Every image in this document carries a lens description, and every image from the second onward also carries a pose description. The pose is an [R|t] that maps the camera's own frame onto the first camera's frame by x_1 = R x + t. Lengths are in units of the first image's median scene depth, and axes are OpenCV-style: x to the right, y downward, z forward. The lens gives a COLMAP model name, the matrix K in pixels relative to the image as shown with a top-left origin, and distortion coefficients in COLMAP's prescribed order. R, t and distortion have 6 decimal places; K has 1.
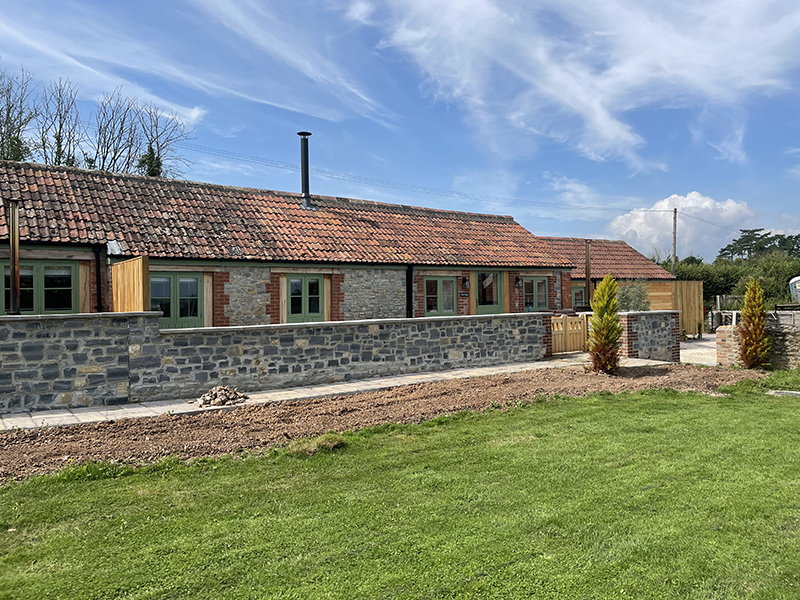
lens RADIAL K [[600.9, 0, 400.0], [0, 600.9, 300.0], [0, 0, 1]] dist [0.094970, -0.128594]
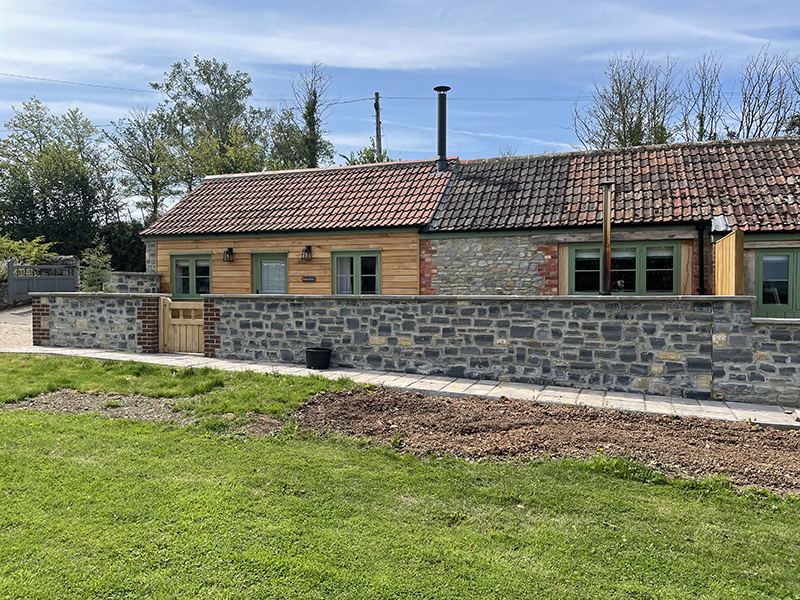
lens RADIAL K [[600.9, 0, 400.0], [0, 600.9, 300.0], [0, 0, 1]] dist [0.094970, -0.128594]
pose [[0.534858, 0.034176, -0.844250, 0.042145], [-0.011377, 0.999382, 0.033248, 0.001877], [0.844865, -0.008178, 0.534917, 0.129520]]
